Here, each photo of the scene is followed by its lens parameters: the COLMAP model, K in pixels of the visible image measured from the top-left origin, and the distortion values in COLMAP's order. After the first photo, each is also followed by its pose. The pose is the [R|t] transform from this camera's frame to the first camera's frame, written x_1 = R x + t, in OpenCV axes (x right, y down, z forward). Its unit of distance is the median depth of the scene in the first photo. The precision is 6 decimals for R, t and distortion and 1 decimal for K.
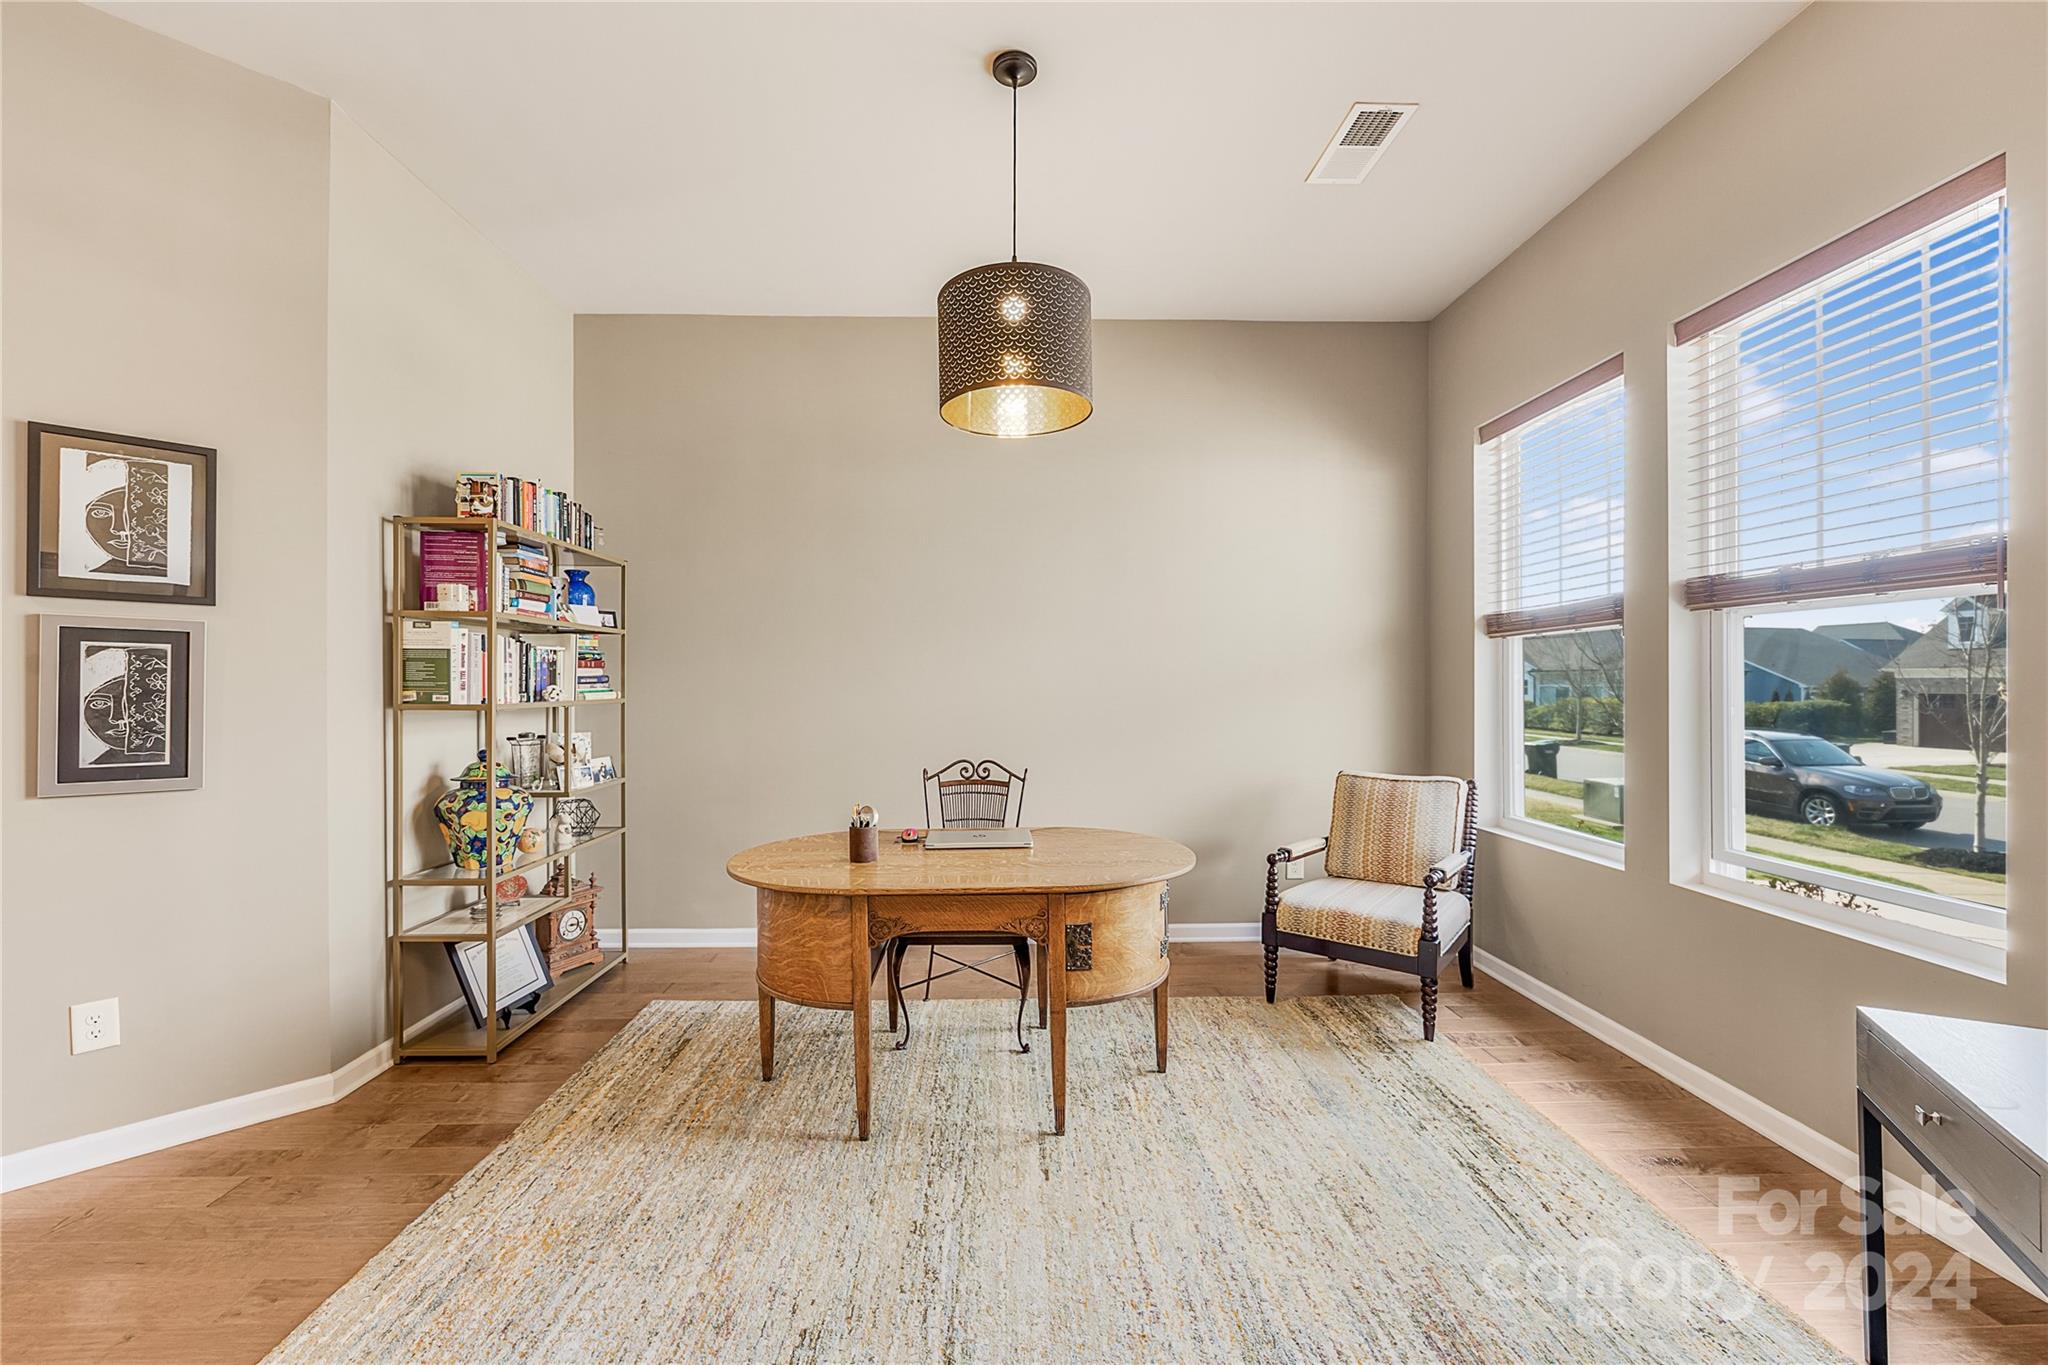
lens RADIAL K [[836.3, 0, 1026.9], [0, 836.3, 690.4], [0, 0, 1]] dist [-0.000658, 0.000041]
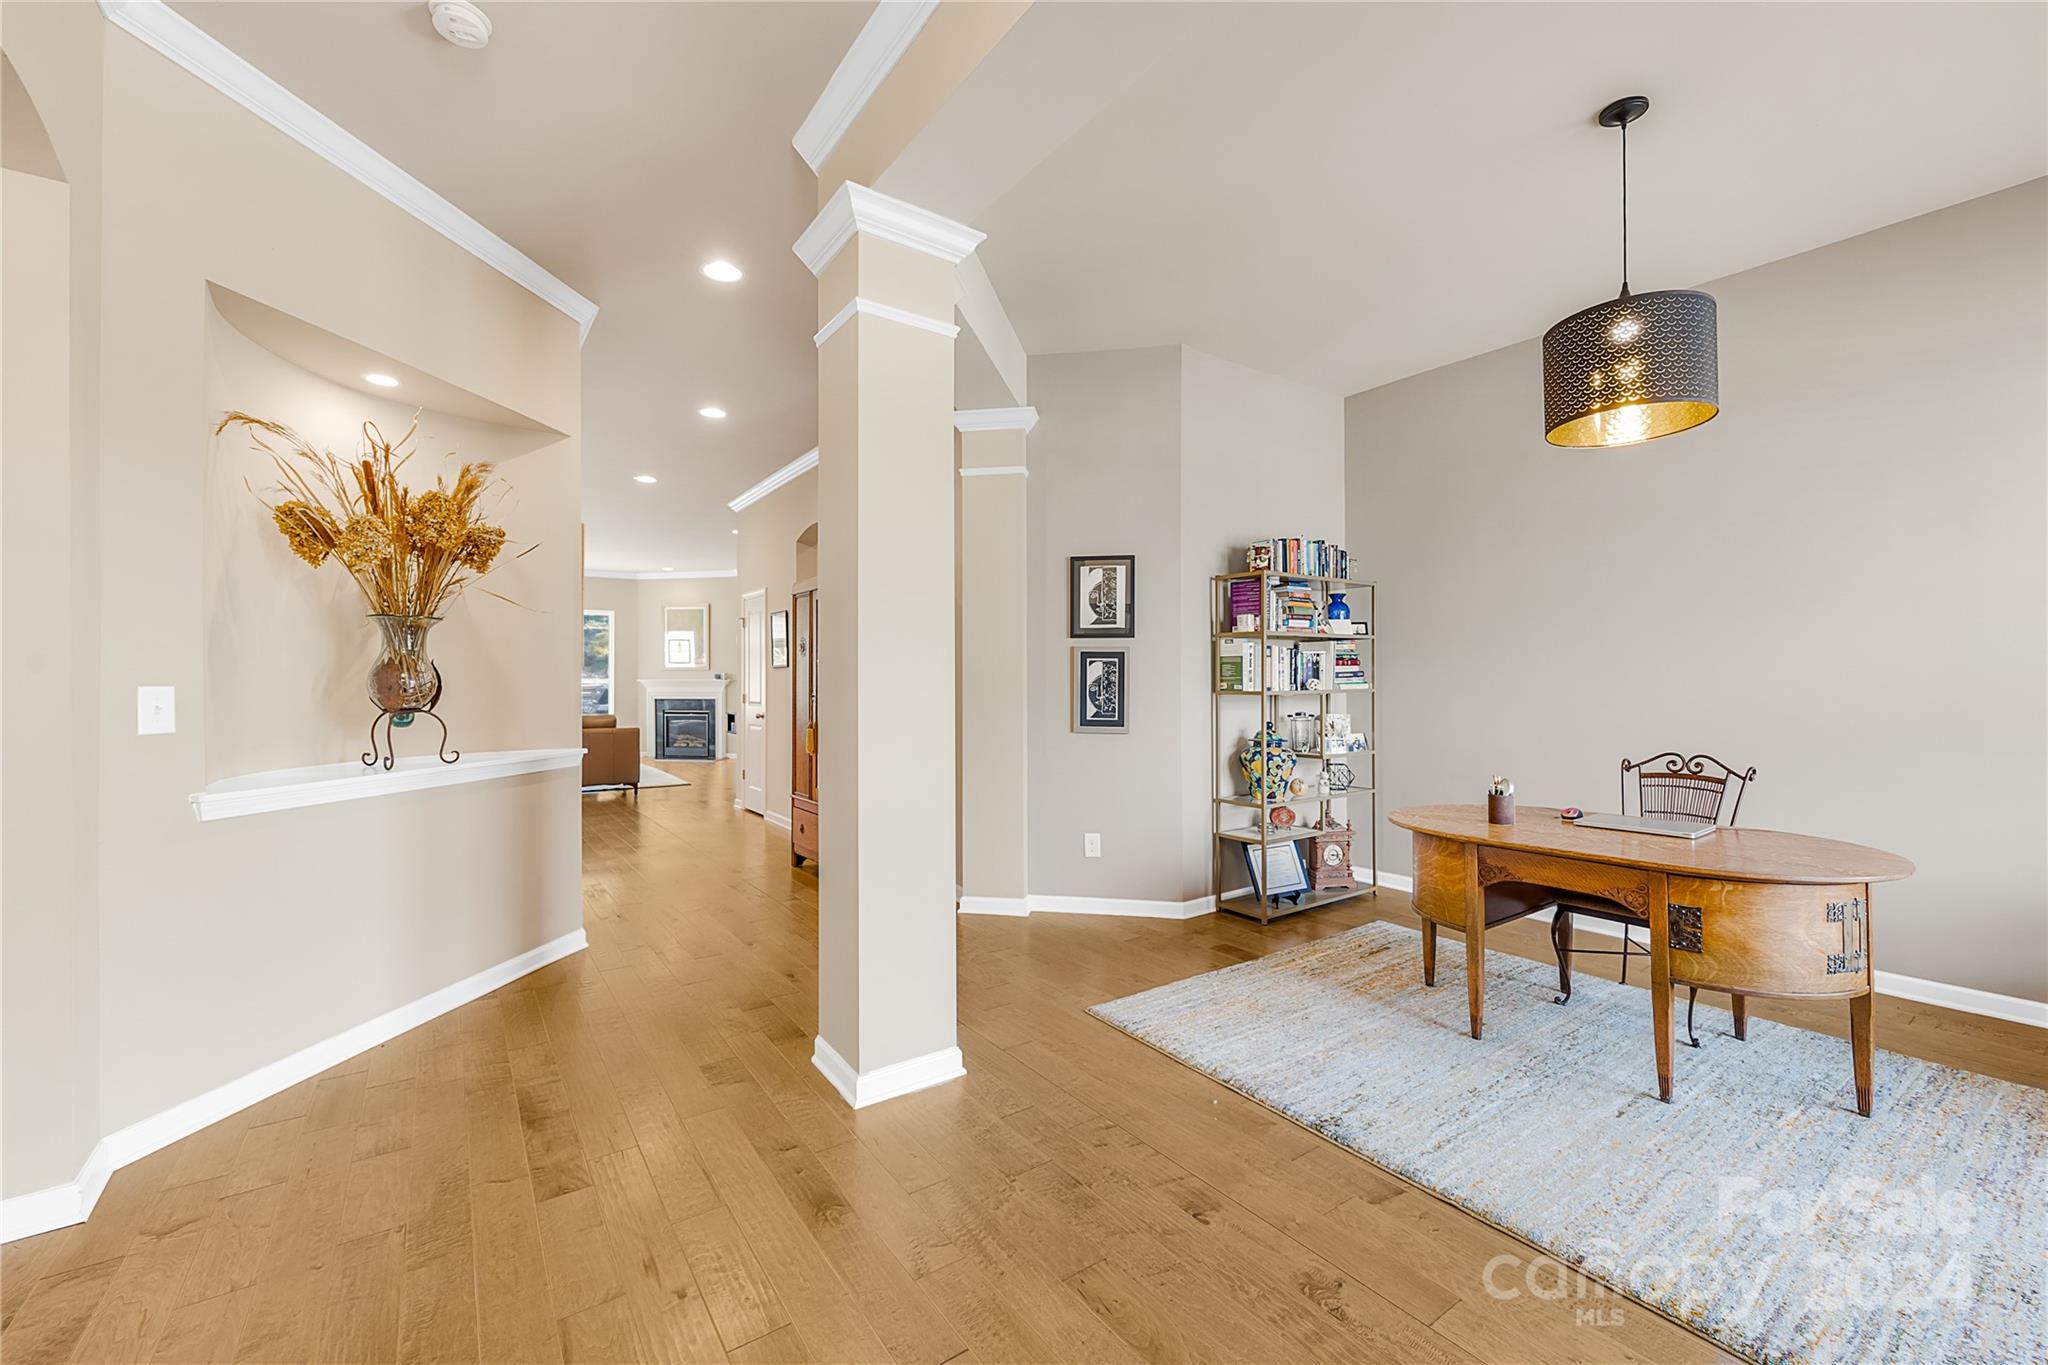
lens RADIAL K [[836.3, 0, 1026.9], [0, 836.3, 690.4], [0, 0, 1]] dist [-0.000658, 0.000041]
pose [[0.558109, 0.007520, -0.829733, 0.381978], [-0.000637, 0.999963, 0.008634, 0.001907], [0.829767, -0.004290, 0.558093, -0.213712]]
